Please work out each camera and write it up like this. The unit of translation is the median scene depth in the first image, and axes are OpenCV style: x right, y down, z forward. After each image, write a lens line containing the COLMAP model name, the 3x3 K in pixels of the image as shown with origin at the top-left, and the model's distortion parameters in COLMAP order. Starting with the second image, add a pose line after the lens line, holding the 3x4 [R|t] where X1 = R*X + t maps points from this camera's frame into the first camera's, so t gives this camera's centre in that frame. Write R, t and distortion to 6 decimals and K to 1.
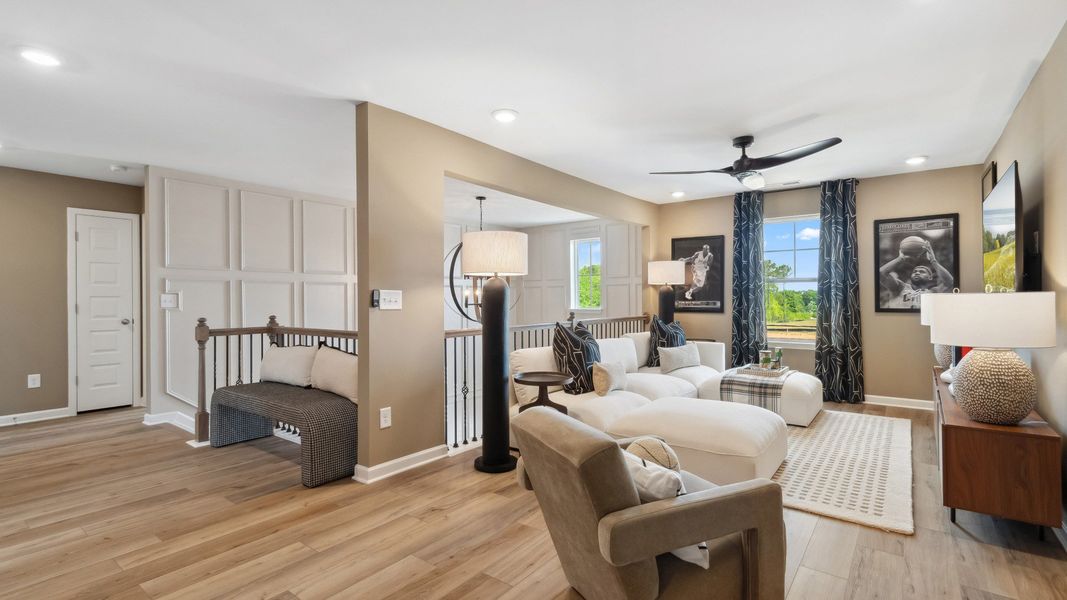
lens RADIAL K [[495.9, 0, 533.5], [0, 495.9, 300.0], [0, 0, 1]] dist [-0.001871, -0.000090]
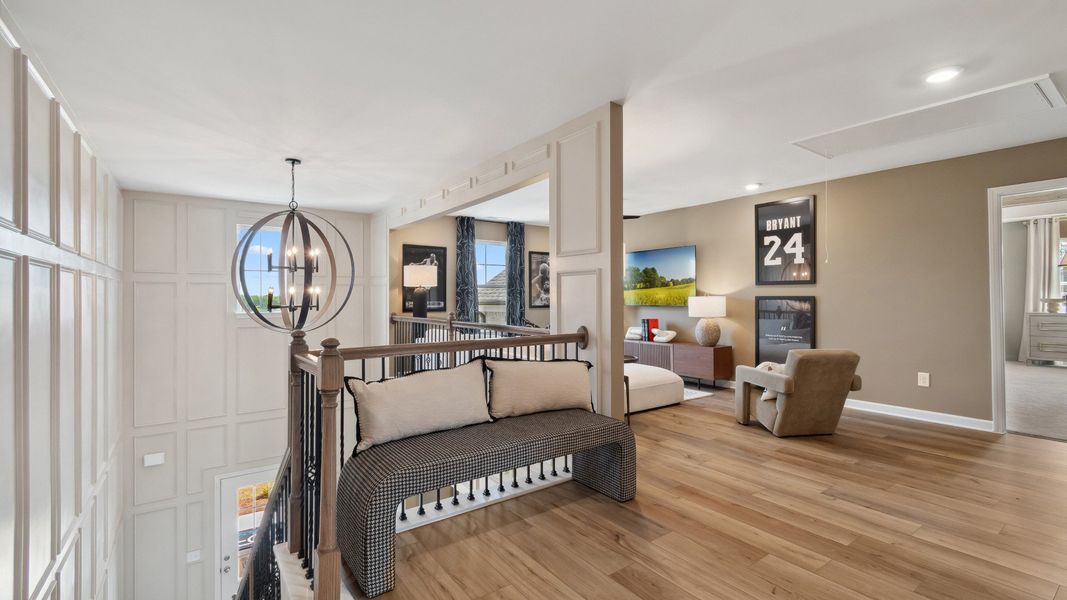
lens RADIAL K [[484.1, 0, 536.9], [0, 484.1, 296.7], [0, 0, 1]] dist [0.000633, -0.000230]
pose [[0.272737, 0.007449, 0.962060, -1.112421], [0.004764, 0.999947, -0.009093, 0.003326], [-0.962077, 0.007064, 0.272687, 0.740659]]
